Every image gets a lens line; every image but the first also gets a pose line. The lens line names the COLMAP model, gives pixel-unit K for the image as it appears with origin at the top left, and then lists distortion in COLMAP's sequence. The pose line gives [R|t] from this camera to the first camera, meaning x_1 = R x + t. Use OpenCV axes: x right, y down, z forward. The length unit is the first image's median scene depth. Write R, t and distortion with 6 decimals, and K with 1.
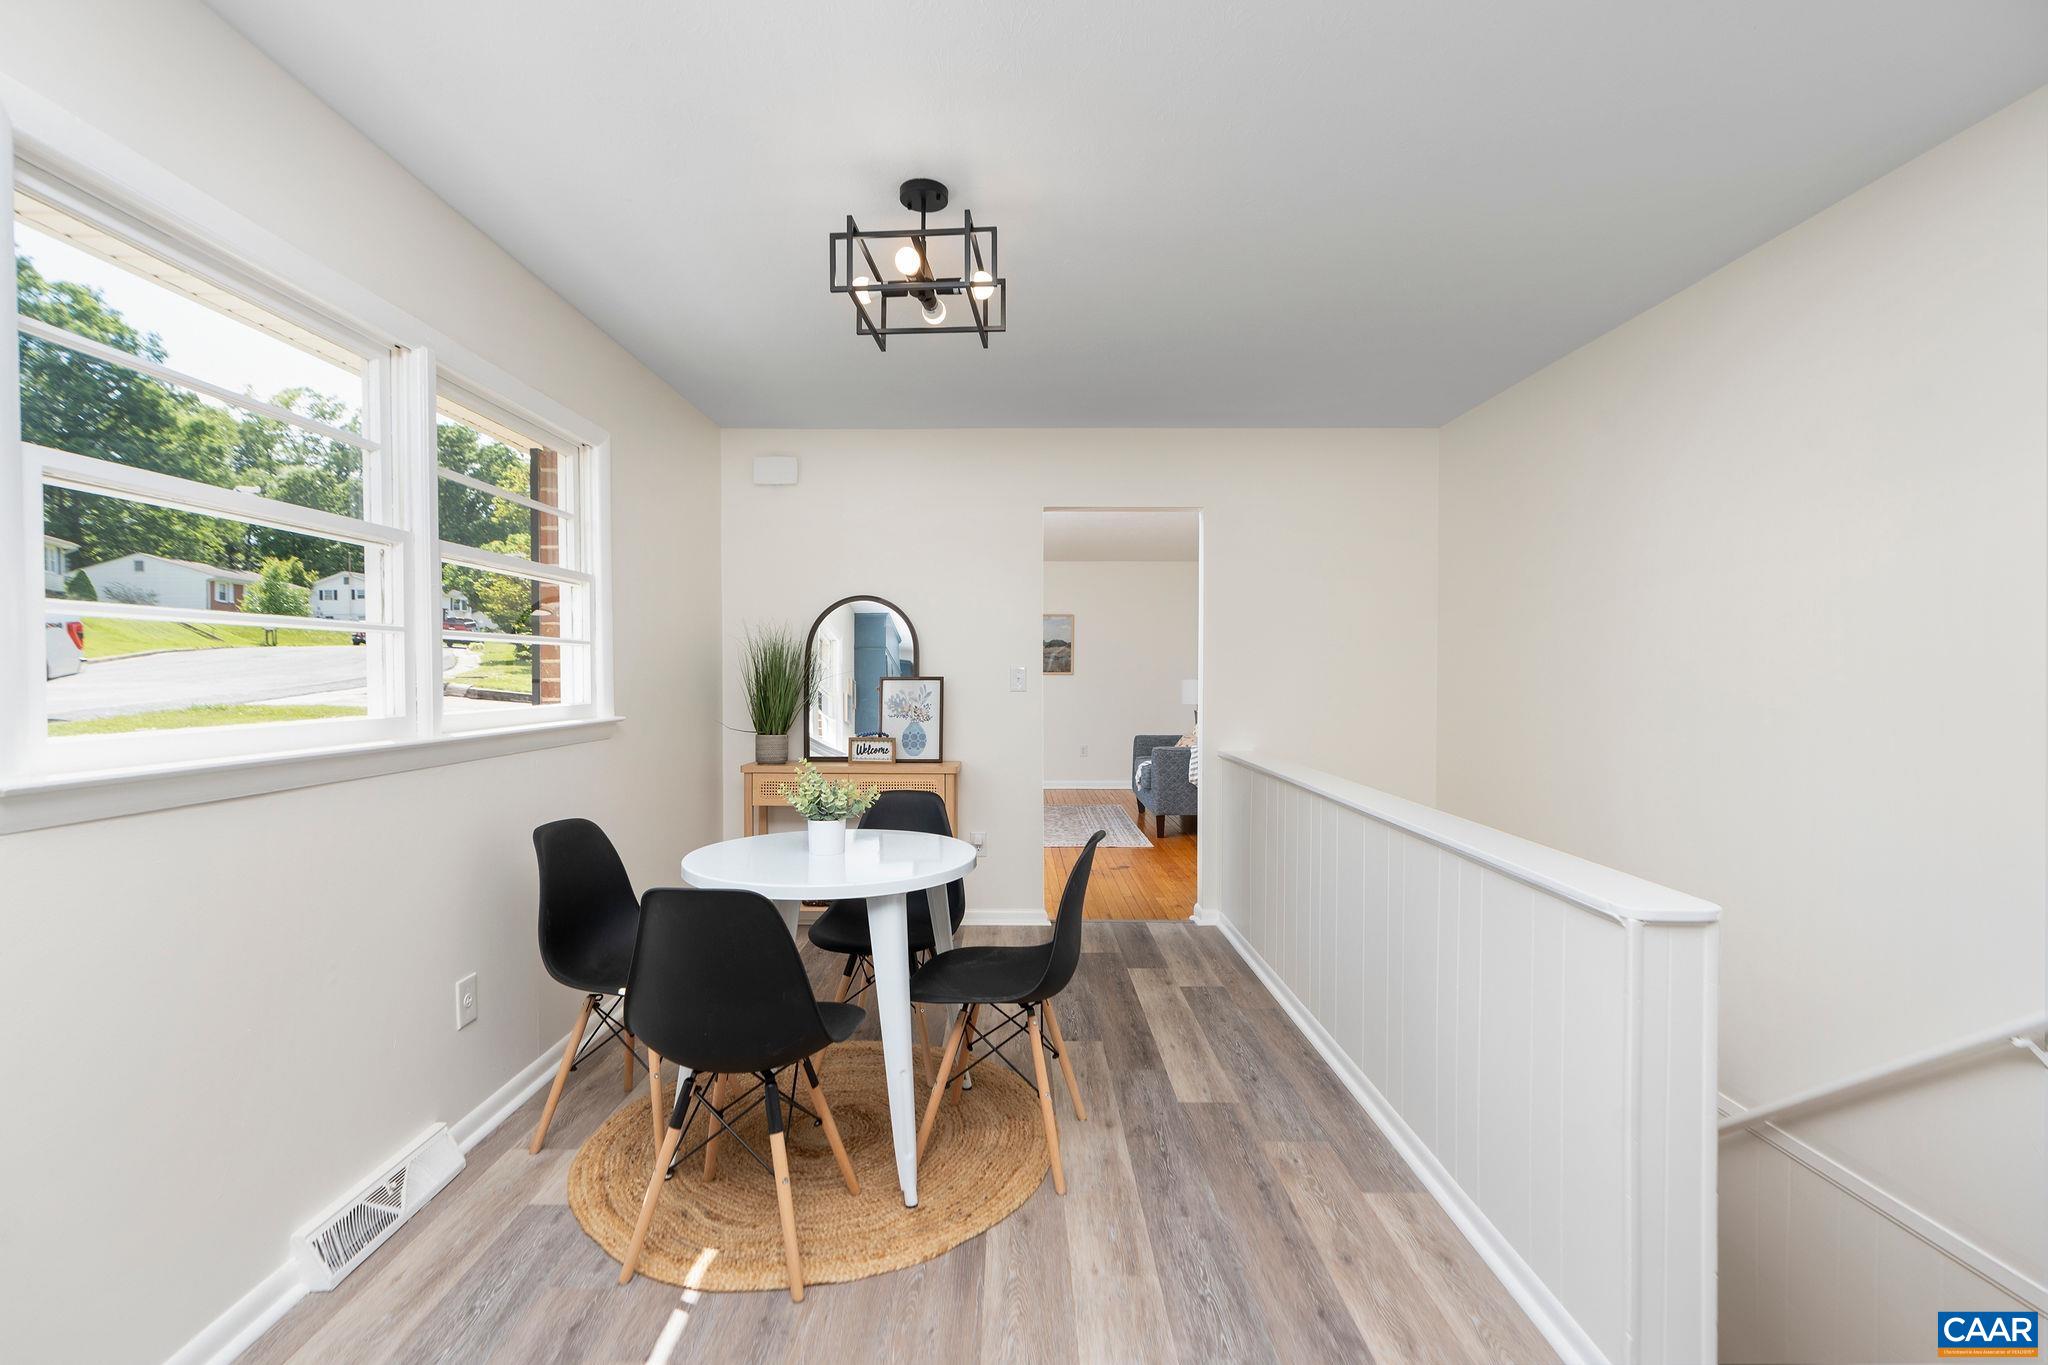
lens RADIAL K [[932.8, 0, 1011.5], [0, 932.8, 696.9], [0, 0, 1]] dist [0.003377, 0.002265]
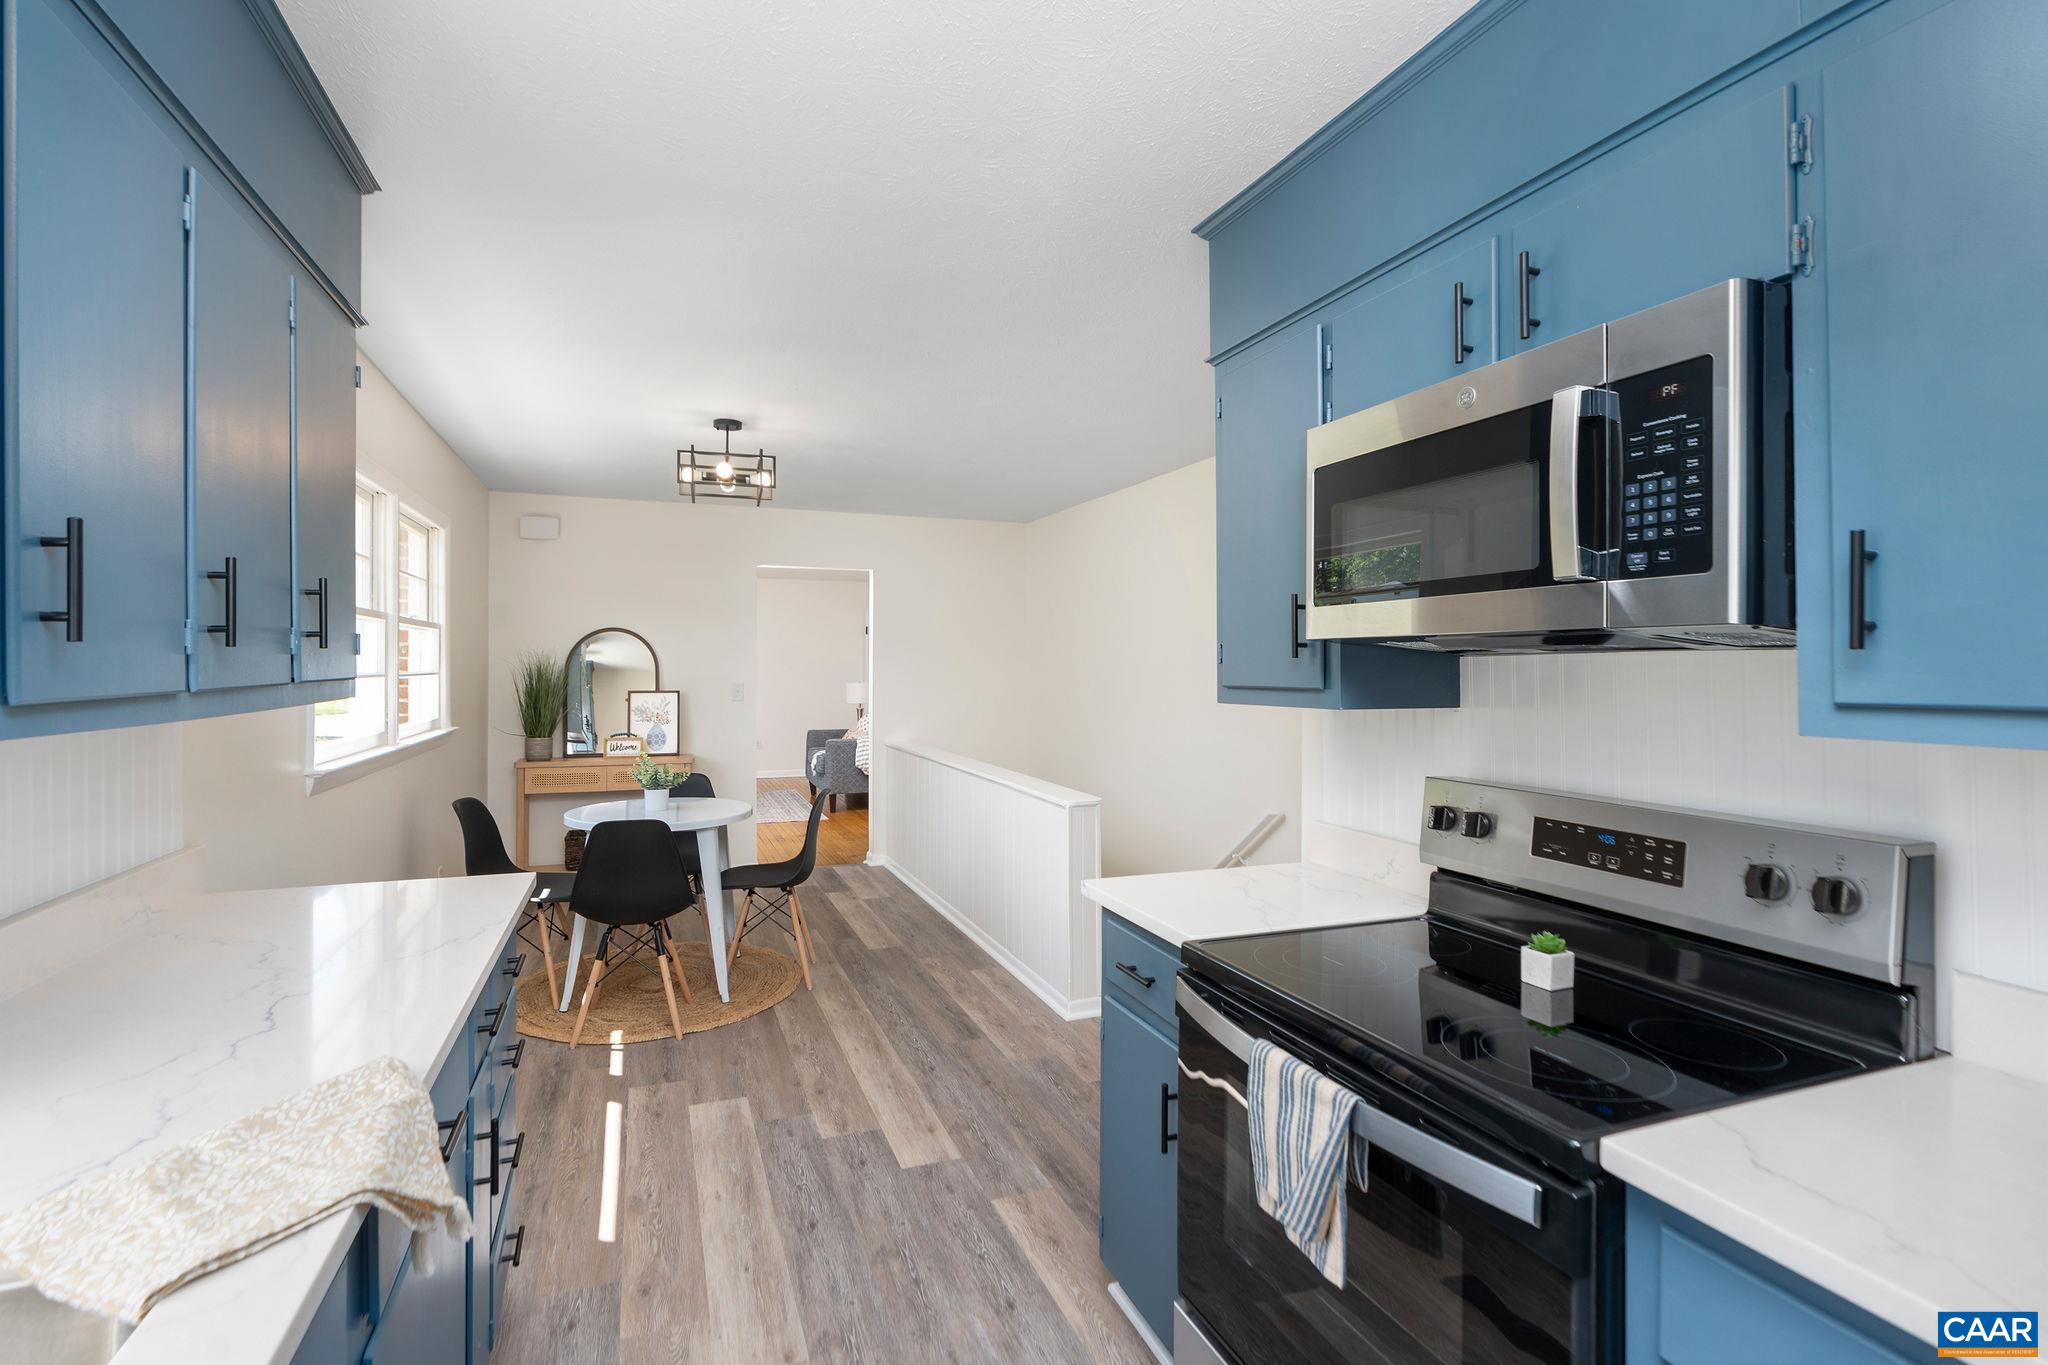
lens RADIAL K [[932.8, 0, 1027.1], [0, 932.8, 667.2], [0, 0, 1]] dist [0.003377, 0.002265]
pose [[0.924851, 0.003576, 0.380313, -0.171112], [0.005050, 0.999752, -0.021681, -0.032614], [-0.380297, 0.021972, 0.924604, -0.579533]]
